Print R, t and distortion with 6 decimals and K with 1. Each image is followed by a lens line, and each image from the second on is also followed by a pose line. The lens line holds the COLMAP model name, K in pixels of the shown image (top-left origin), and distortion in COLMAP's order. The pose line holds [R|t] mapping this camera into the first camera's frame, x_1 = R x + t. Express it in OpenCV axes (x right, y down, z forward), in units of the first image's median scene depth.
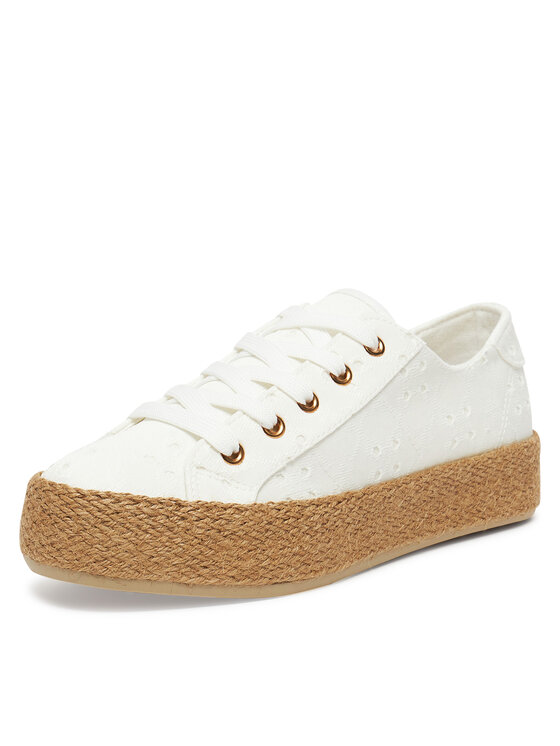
lens RADIAL K [[1467.6, 0, 280.0], [0, 1467.6, 373.0], [0, 0, 1]] dist [0.254255, 0.038733]
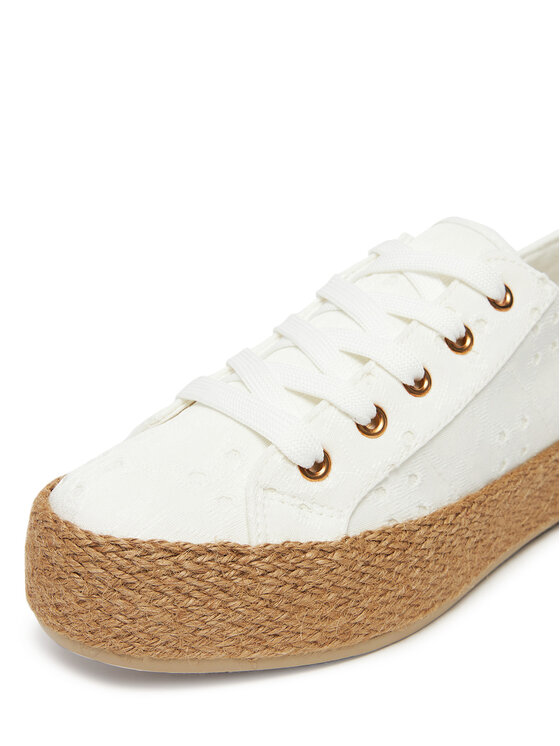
lens RADIAL K [[1342.1, 0, 280.0], [0, 1342.1, 373.0], [0, 0, 1]] dist [-0.051146, -0.087680]
pose [[0.998403, 0.006325, -0.056133, -0.012573], [-0.001865, 0.996861, 0.079144, -0.039753], [0.056457, -0.078913, 0.995282, 0.347425]]
